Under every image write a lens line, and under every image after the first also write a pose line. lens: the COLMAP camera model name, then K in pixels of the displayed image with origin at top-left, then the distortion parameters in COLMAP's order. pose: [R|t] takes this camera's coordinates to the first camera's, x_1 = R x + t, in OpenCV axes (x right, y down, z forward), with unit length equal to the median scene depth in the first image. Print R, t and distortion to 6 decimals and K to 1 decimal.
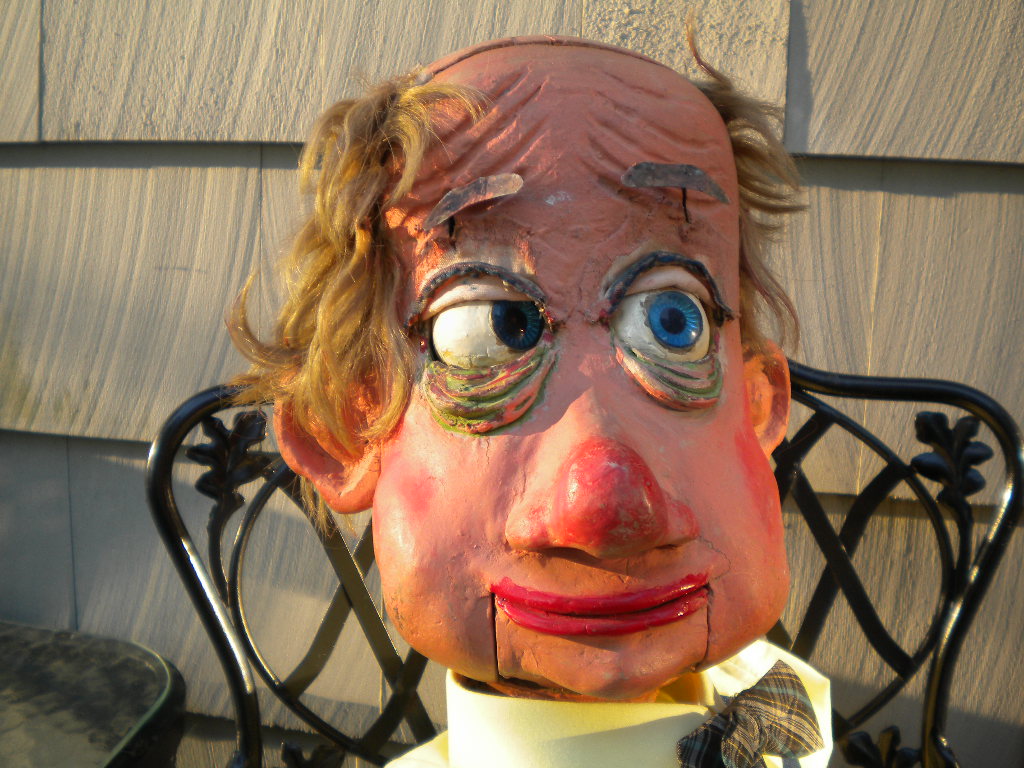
lens RADIAL K [[1075.0, 0, 516.0], [0, 1075.0, 370.1], [0, 0, 1]] dist [-0.057478, -0.199388]
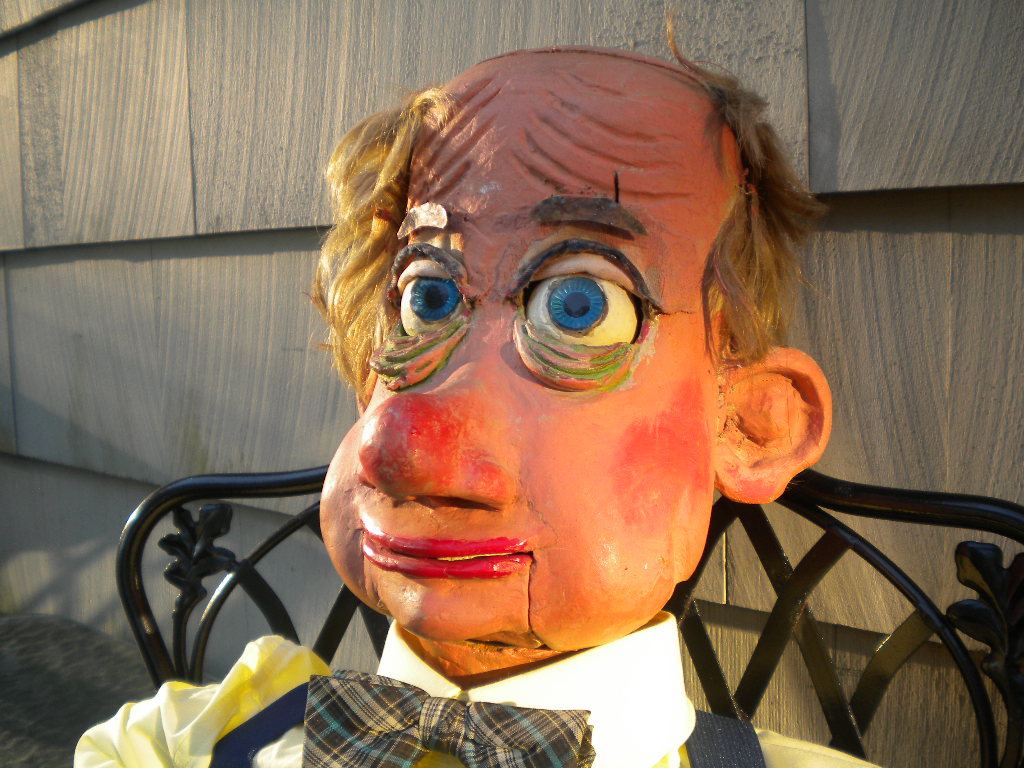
lens RADIAL K [[1075.0, 0, 516.0], [0, 1075.0, 370.1], [0, 0, 1]] dist [-0.057478, -0.199388]
pose [[0.850148, 0.083618, -0.519862, 0.648458], [-0.113169, 0.993253, -0.025308, 0.049962], [0.514238, 0.080347, 0.853875, 0.091724]]
